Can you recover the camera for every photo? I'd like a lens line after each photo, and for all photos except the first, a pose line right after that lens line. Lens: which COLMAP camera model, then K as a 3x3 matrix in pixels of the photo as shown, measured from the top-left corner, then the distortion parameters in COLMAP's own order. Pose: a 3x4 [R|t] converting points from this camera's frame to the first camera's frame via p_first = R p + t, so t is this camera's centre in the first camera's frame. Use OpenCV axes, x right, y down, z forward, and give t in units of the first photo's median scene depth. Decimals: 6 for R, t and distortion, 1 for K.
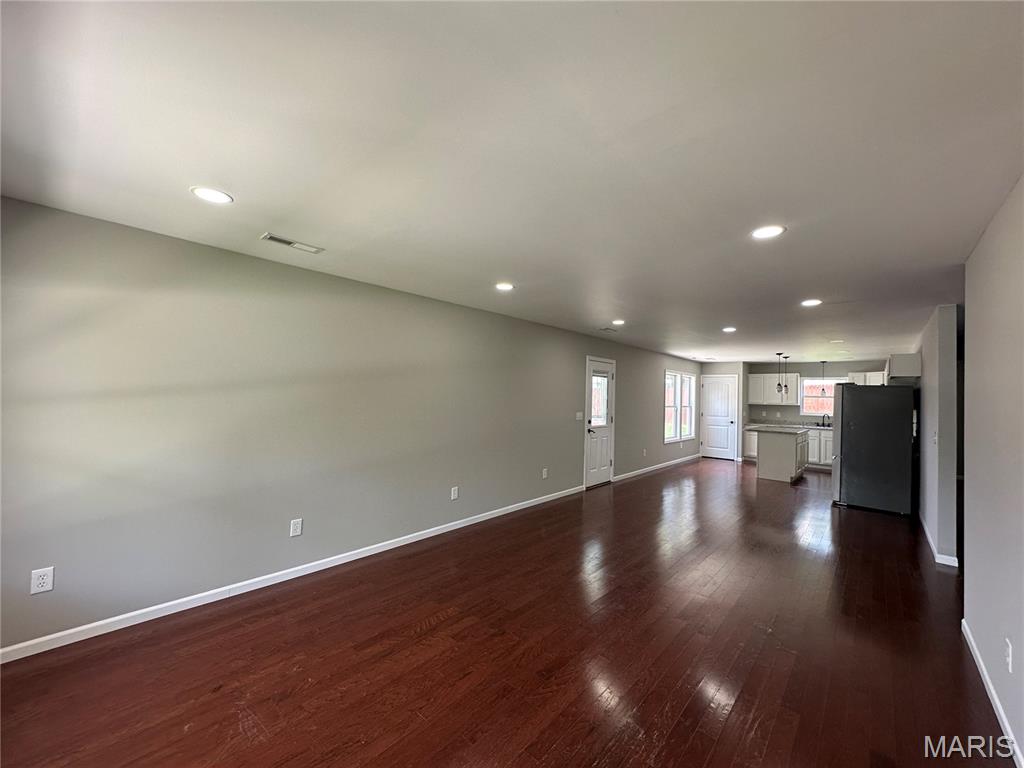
lens RADIAL K [[408.3, 0, 512.4], [0, 408.3, 386.7], [0, 0, 1]] dist [-0.004586, 0.000221]
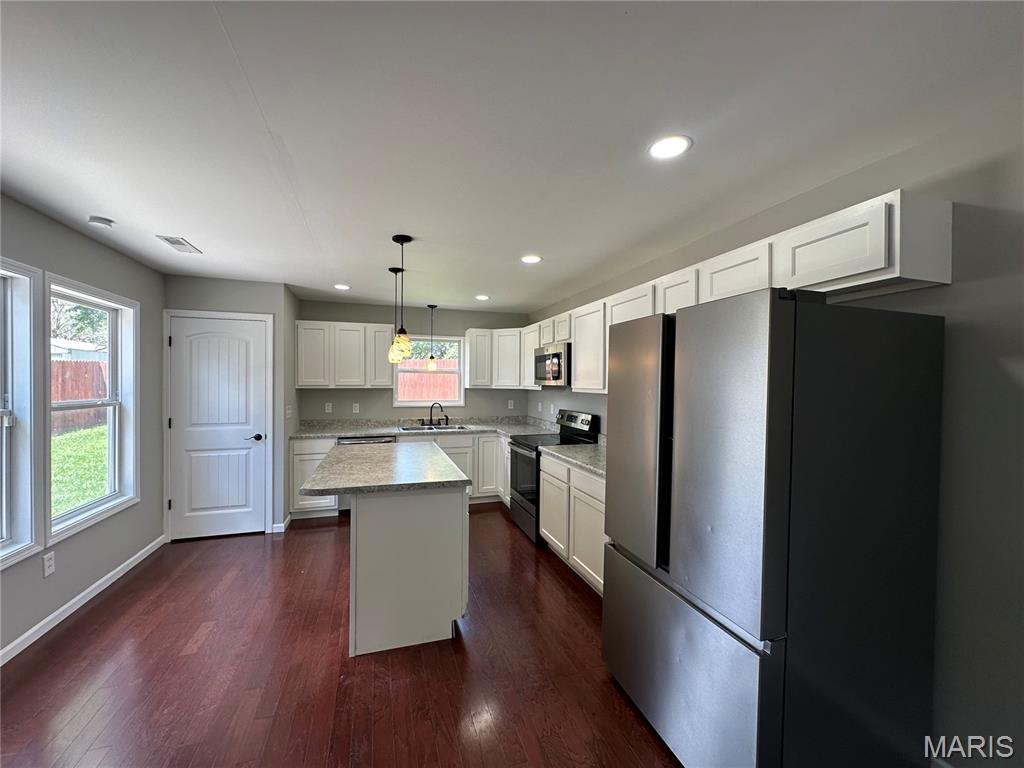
lens RADIAL K [[408.3, 0, 512.4], [0, 408.3, 386.7], [0, 0, 1]] dist [-0.004586, 0.000221]
pose [[0.501501, -0.031496, 0.864584, 0.330720], [-0.009790, 0.999067, 0.042074, 0.020905], [-0.865102, -0.029565, 0.500725, 0.606650]]
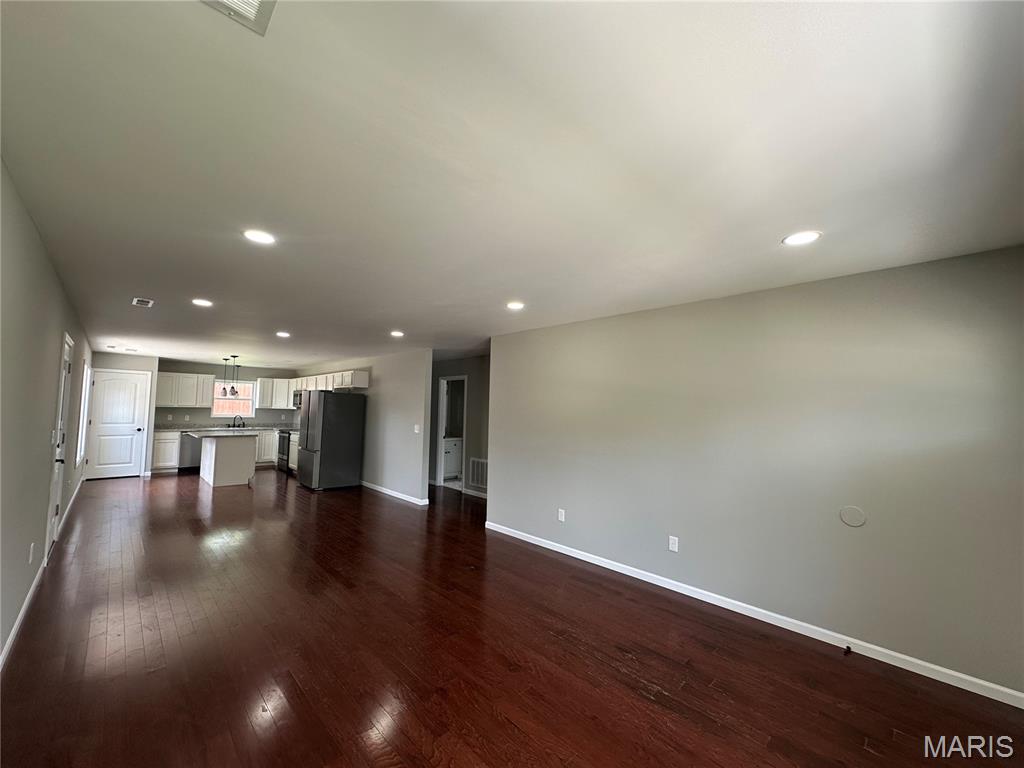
lens RADIAL K [[408.3, 0, 512.4], [0, 408.3, 386.7], [0, 0, 1]] dist [-0.004586, 0.000221]
pose [[0.077611, 0.031634, 0.996482, -0.219708], [-0.038096, 0.998861, -0.028742, -0.003597], [-0.996256, -0.035731, 0.078728, 0.199999]]
